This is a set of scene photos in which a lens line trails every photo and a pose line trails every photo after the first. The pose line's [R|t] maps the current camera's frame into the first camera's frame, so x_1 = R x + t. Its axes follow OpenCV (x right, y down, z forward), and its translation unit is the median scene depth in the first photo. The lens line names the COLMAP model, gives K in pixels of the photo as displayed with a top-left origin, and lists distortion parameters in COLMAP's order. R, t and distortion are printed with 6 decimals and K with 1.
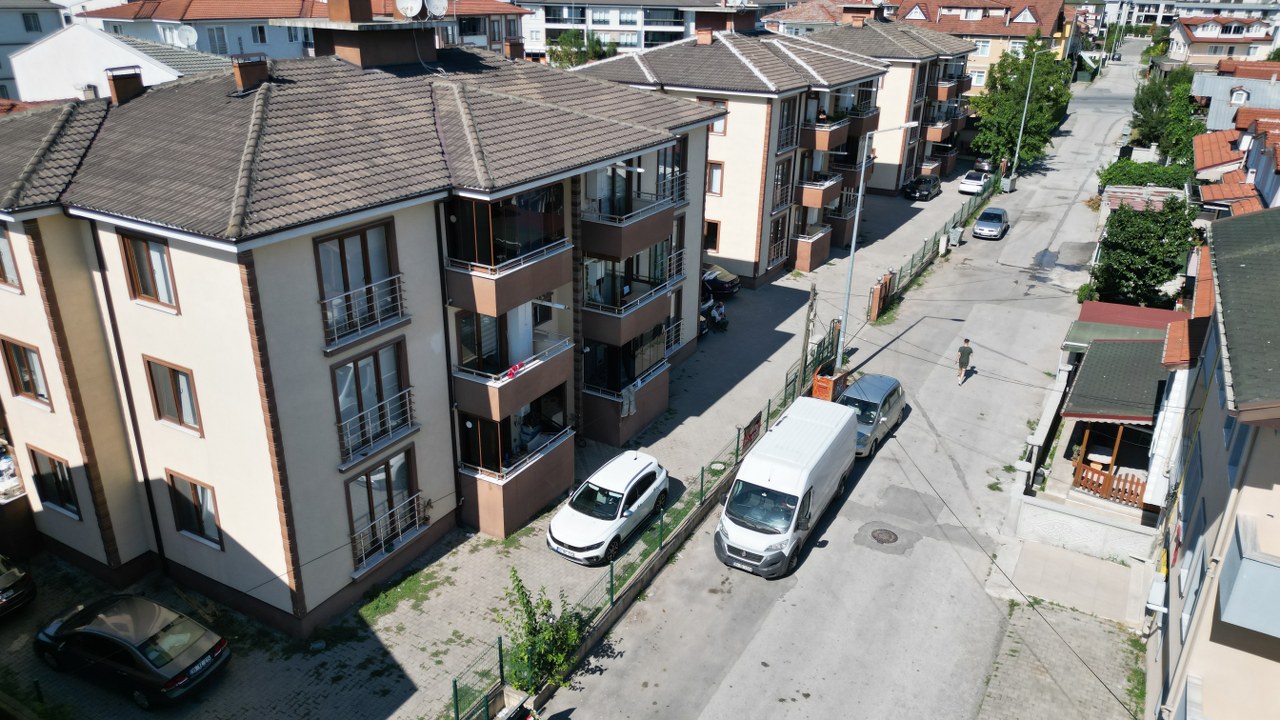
lens RADIAL K [[895.7, 0, 645.2], [0, 895.7, 355.8], [0, 0, 1]] dist [0.067176, -0.070460]
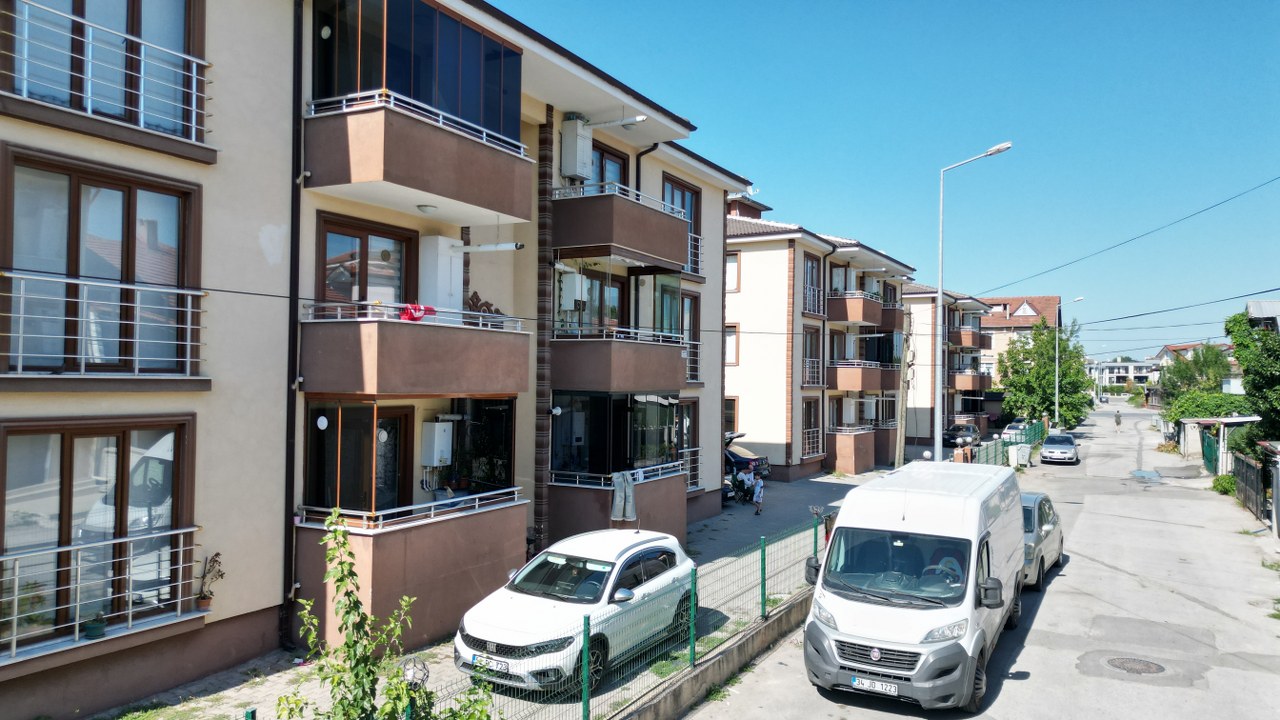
lens RADIAL K [[895.7, 0, 647.5], [0, 895.7, 357.3], [0, 0, 1]] dist [0.067176, -0.070460]
pose [[0.999884, -0.006756, 0.013669, -0.010510], [0.011777, 0.911607, -0.410894, 0.225865], [-0.009684, 0.411007, 0.911581, 0.429219]]
